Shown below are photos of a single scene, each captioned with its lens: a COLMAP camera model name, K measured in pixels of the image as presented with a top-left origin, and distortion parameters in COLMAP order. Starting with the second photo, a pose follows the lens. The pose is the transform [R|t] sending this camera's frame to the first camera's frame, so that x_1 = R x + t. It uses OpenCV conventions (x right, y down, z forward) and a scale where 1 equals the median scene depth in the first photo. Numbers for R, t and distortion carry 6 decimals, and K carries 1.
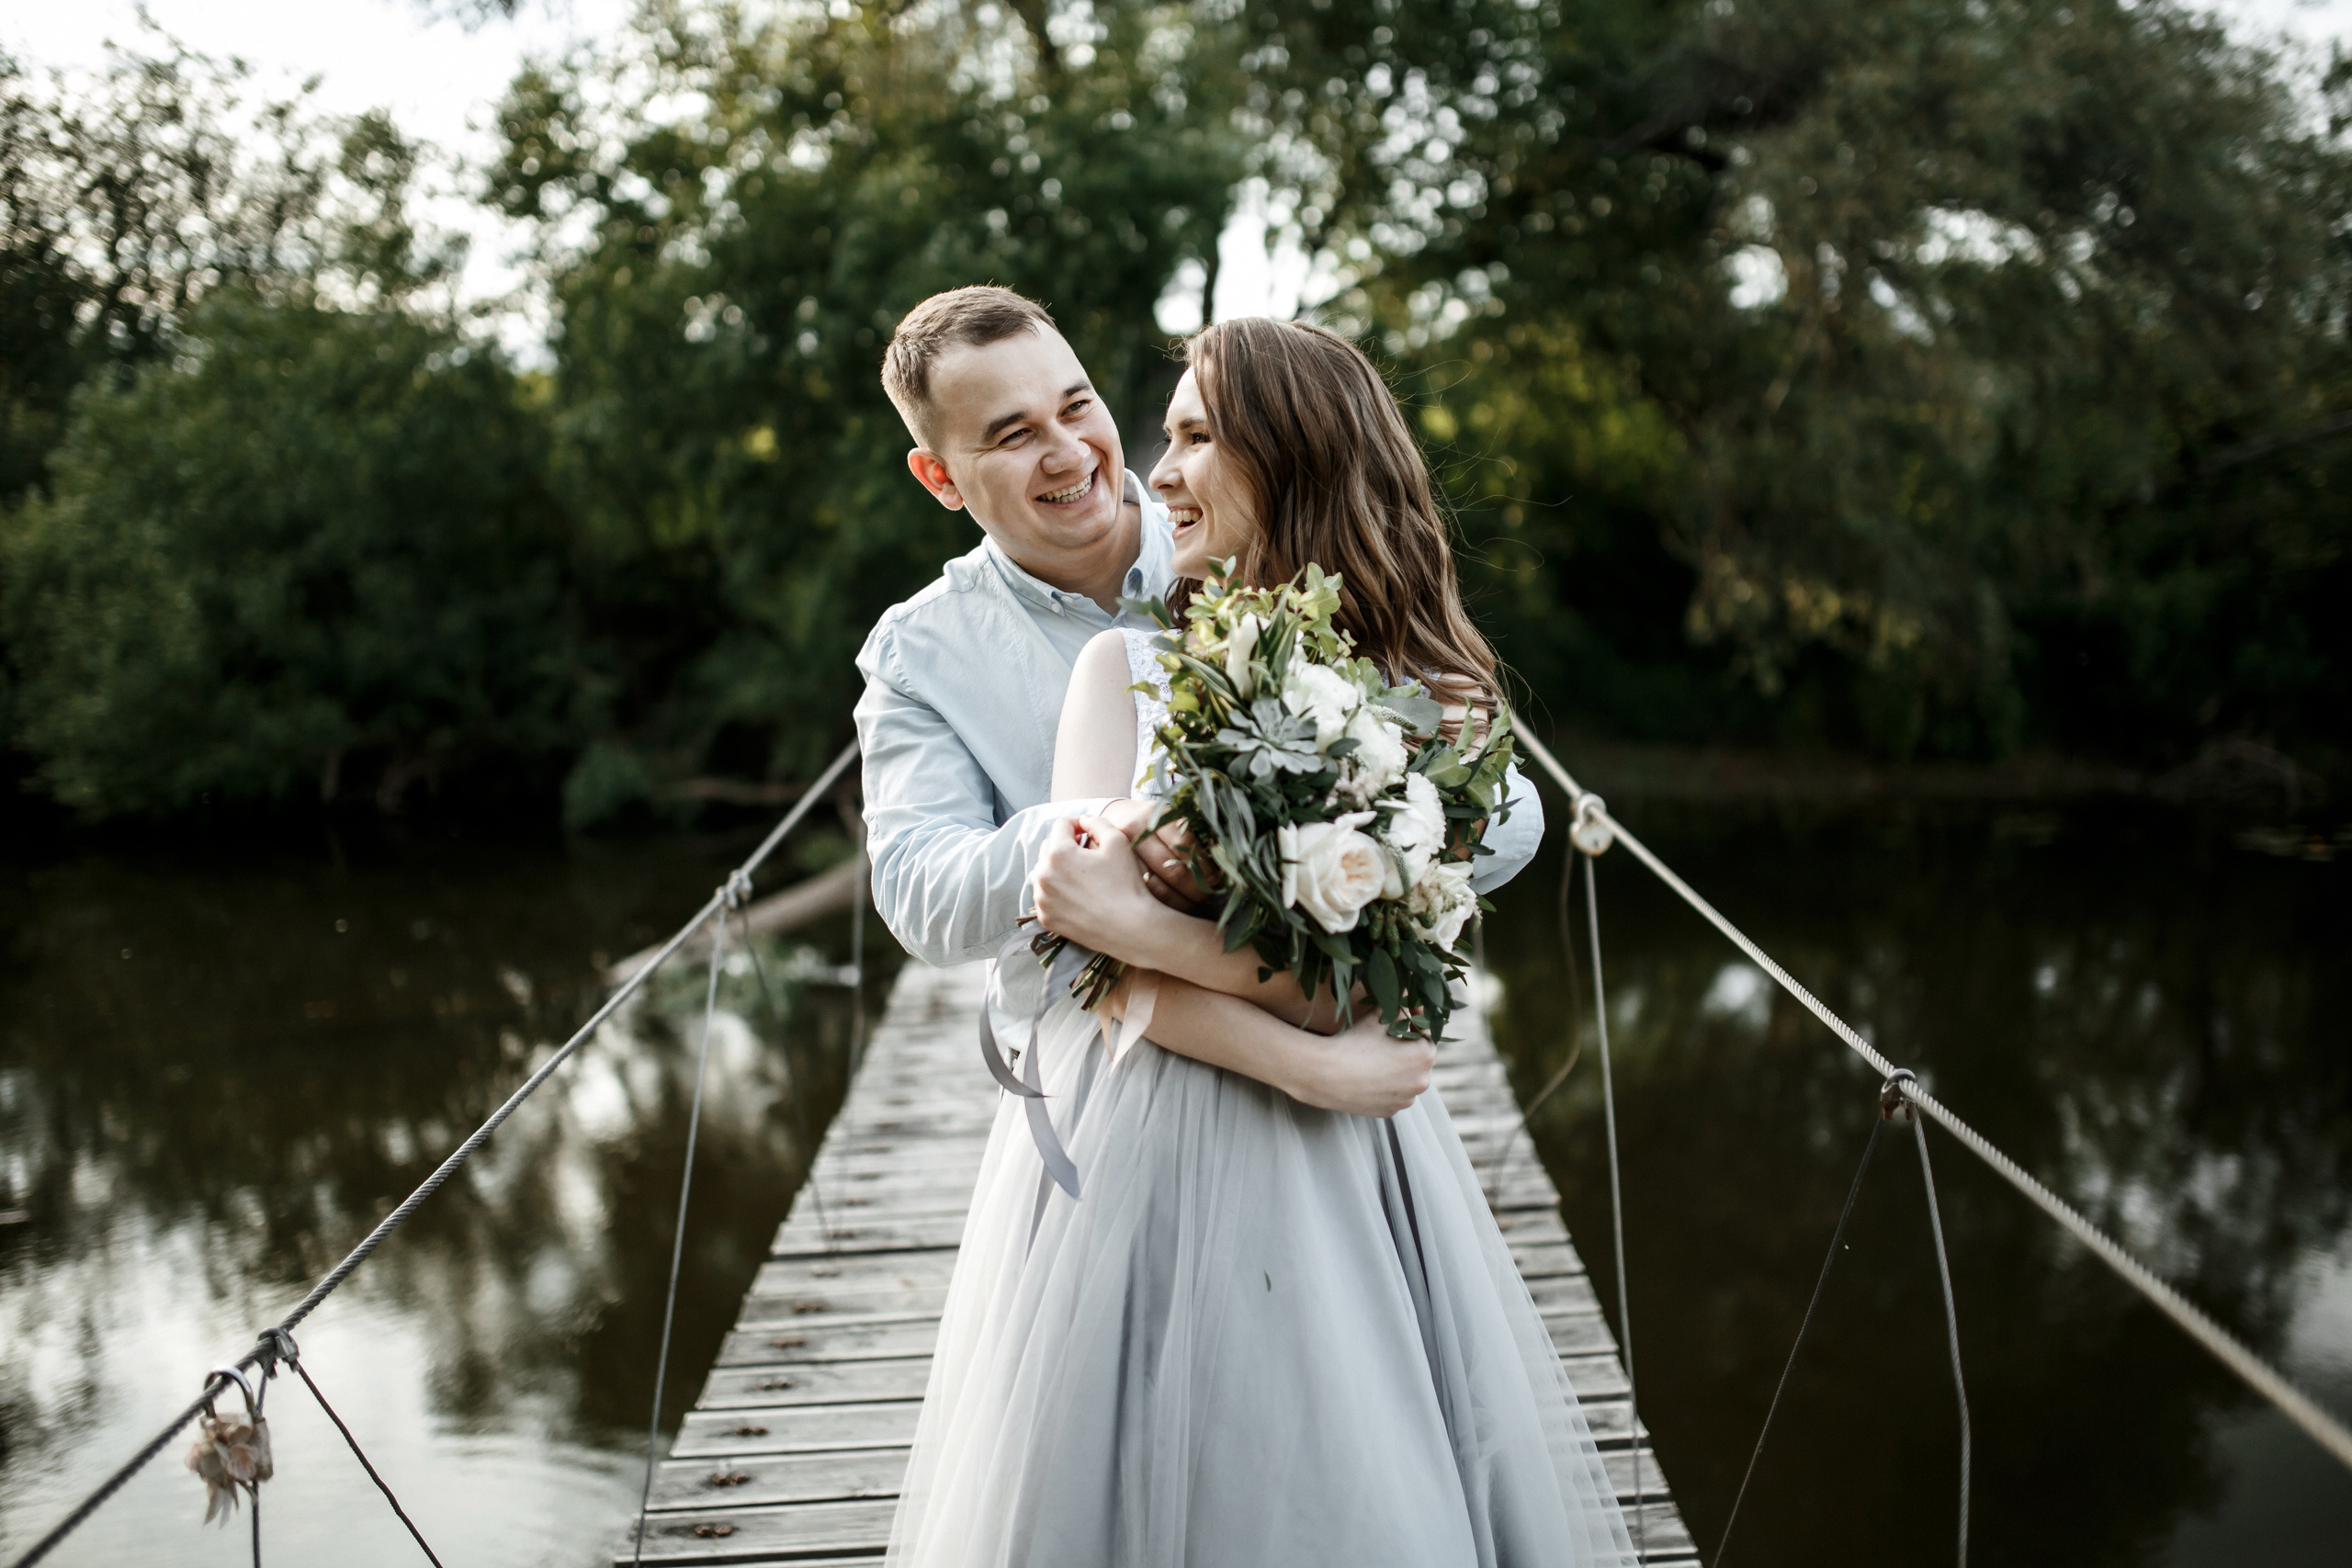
lens RADIAL K [[2212.4, 0, 1184.8], [0, 2212.4, 803.3], [0, 0, 1]] dist [-0.025778, 0.000000]
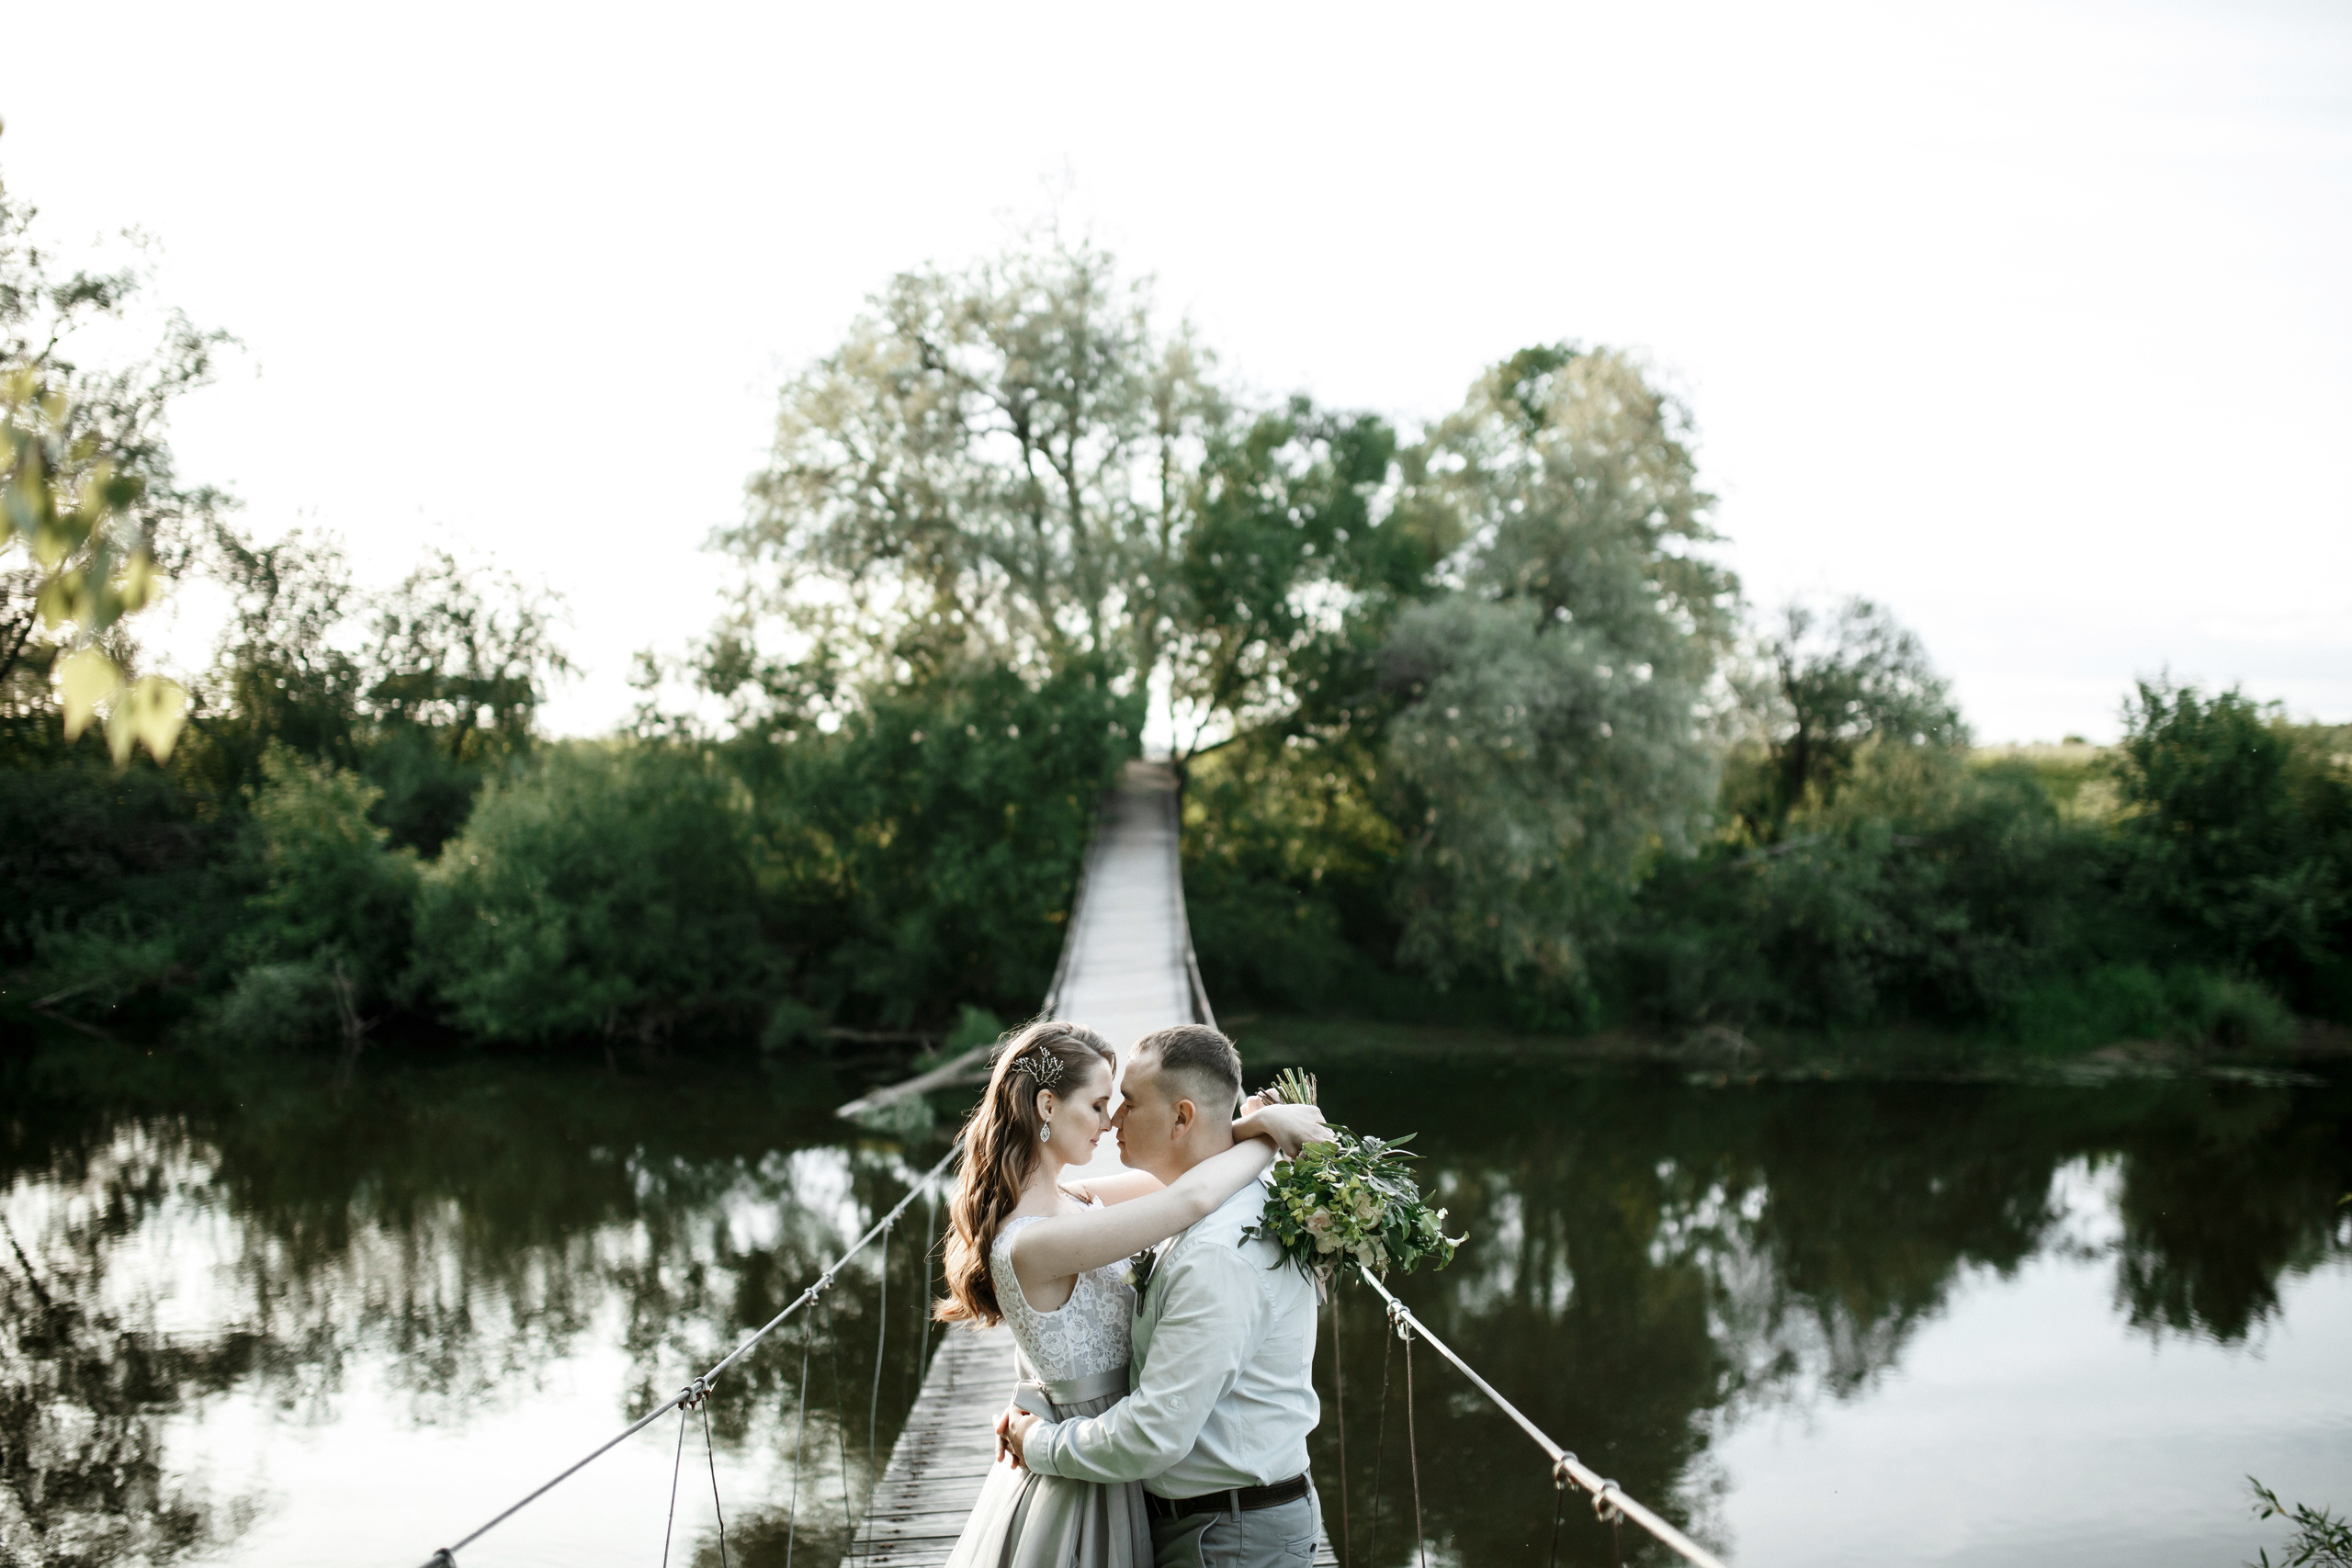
lens RADIAL K [[2212.4, 0, 1121.1], [0, 2212.4, 777.8], [0, 0, 1]] dist [-0.025778, 0.000000]
pose [[0.999679, 0.025210, 0.002675, -0.006139], [-0.024607, 0.990282, -0.136880, 0.028877], [-0.006100, 0.136770, 0.990584, -0.798814]]
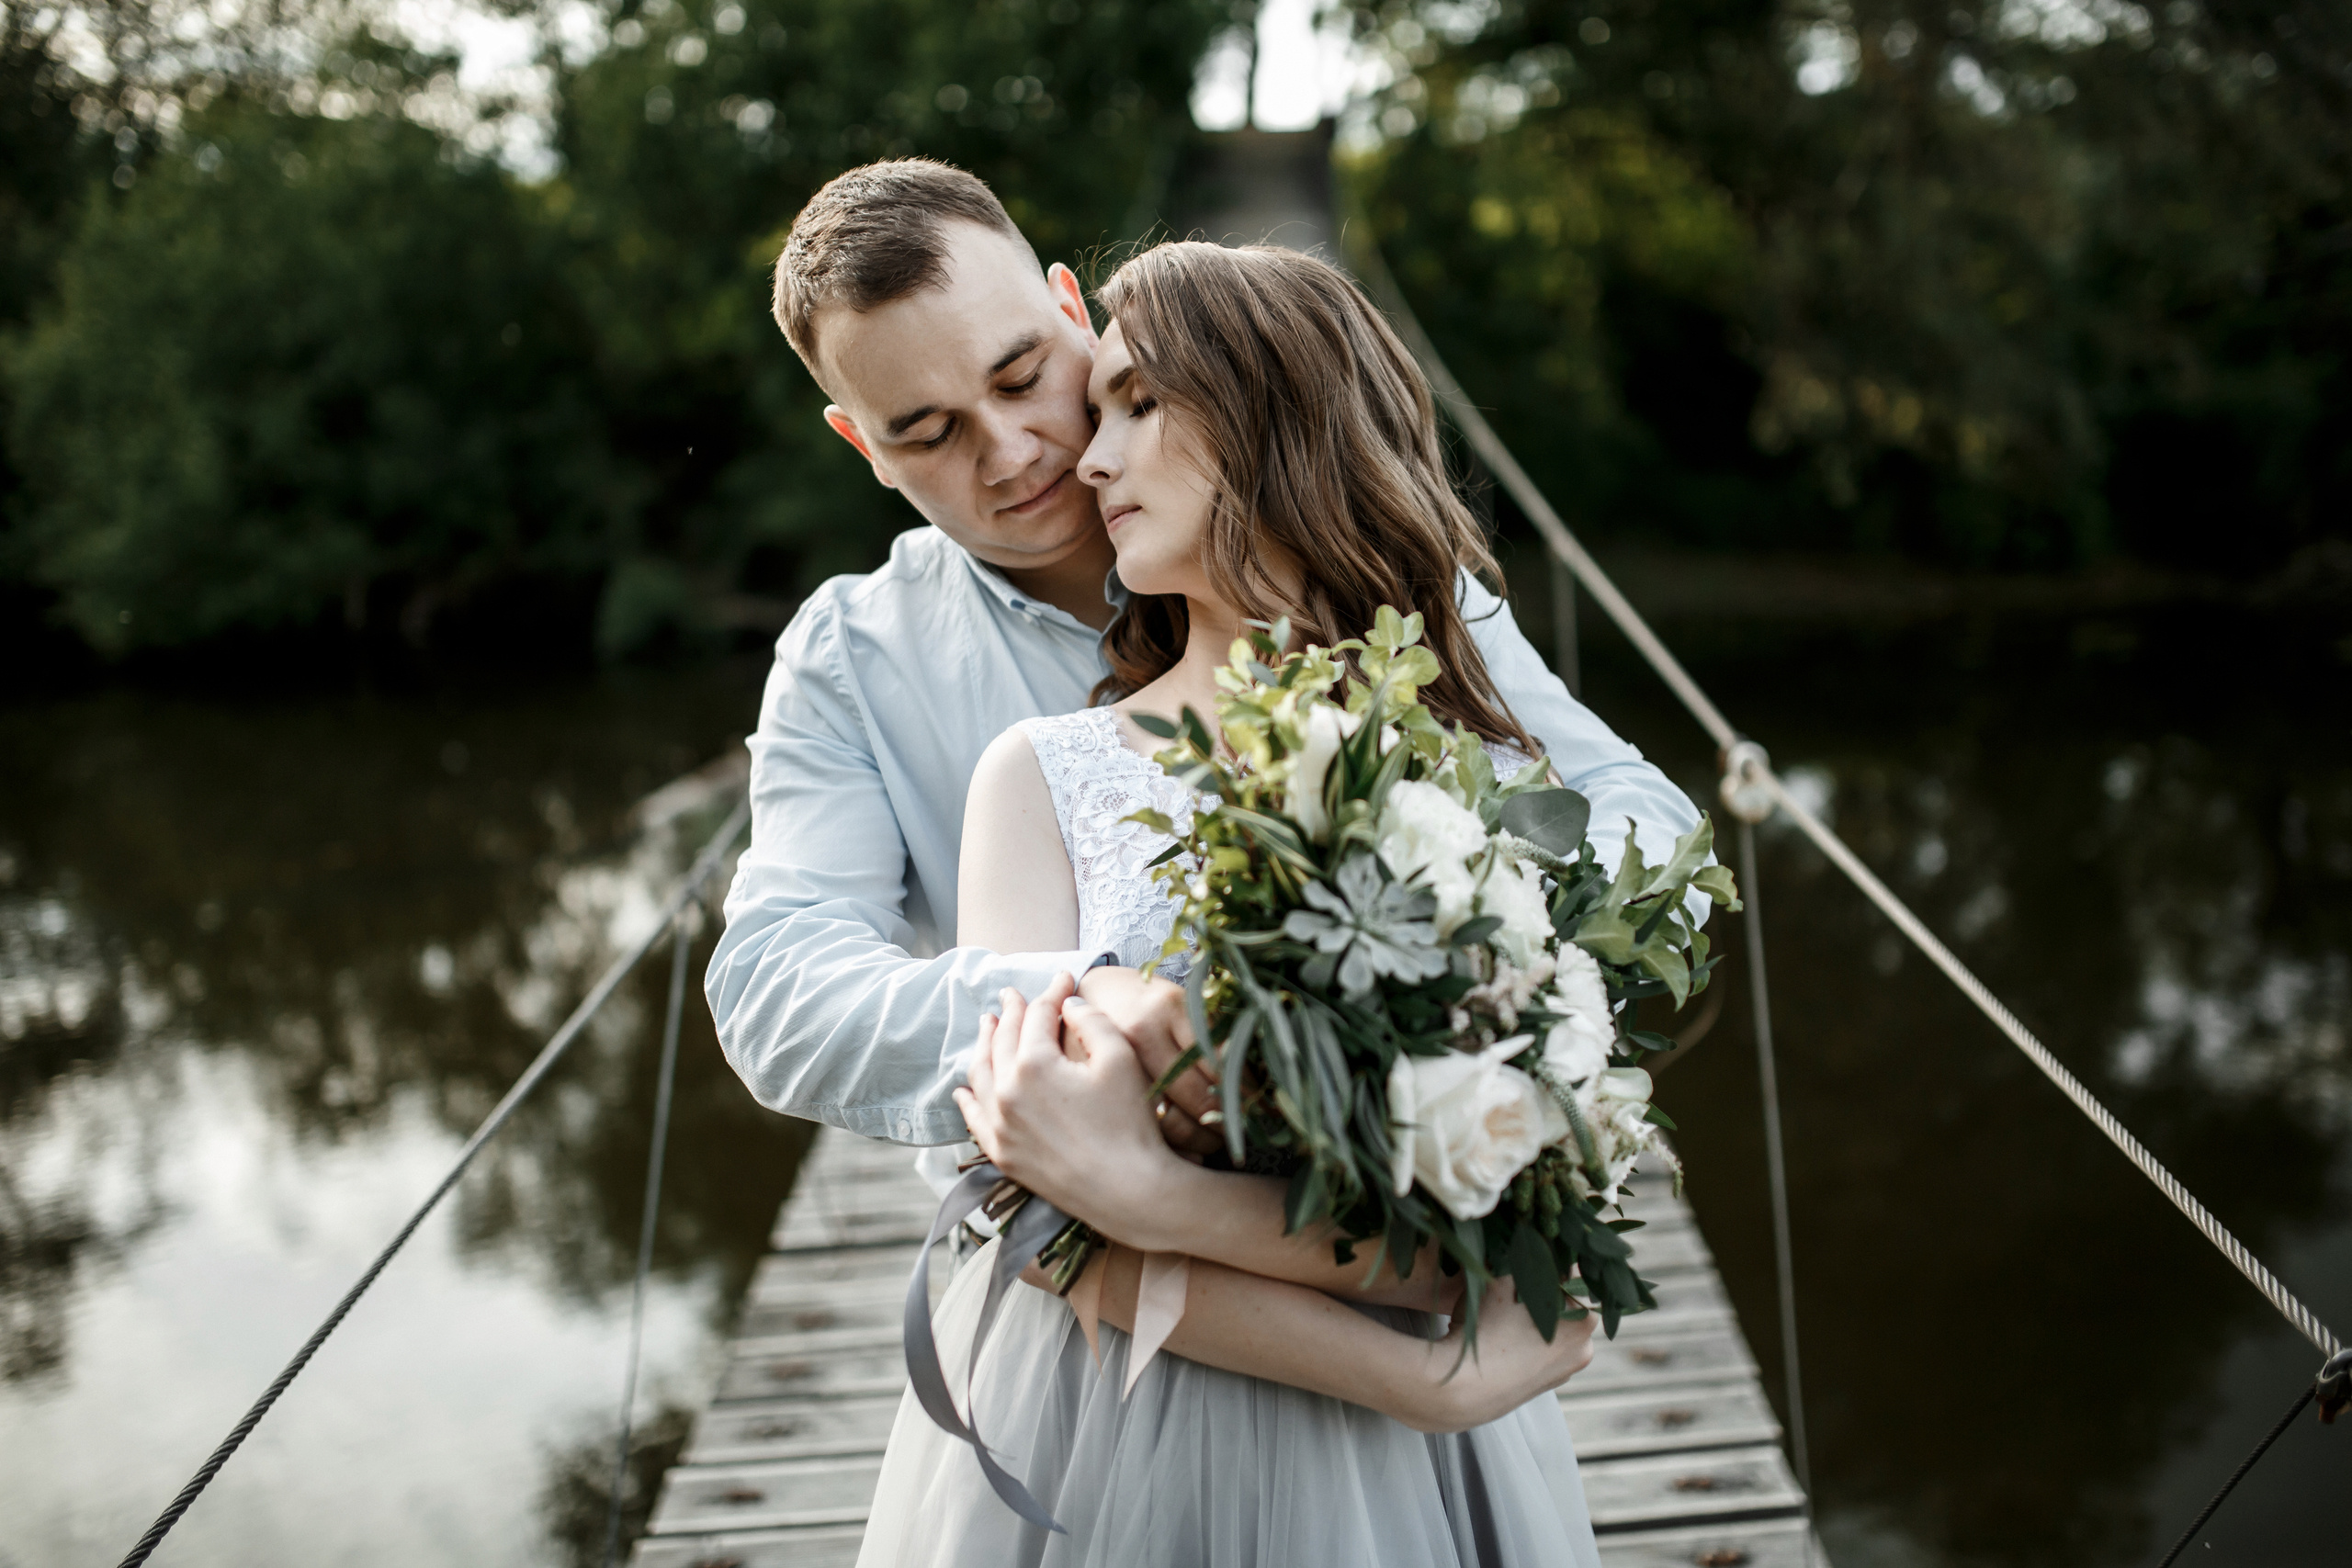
lens RADIAL K [[2212.4, 0, 1186.2], [0, 2212.4, 778.4], [0, 0, 1]] dist [-0.025778, 0.000000]
pose [[0.999707, -0.010402, -0.021871, 0.000304], [0.012088, 0.996847, 0.078424, -0.008675], [0.020986, -0.078665, 0.996680, 0.031606]]
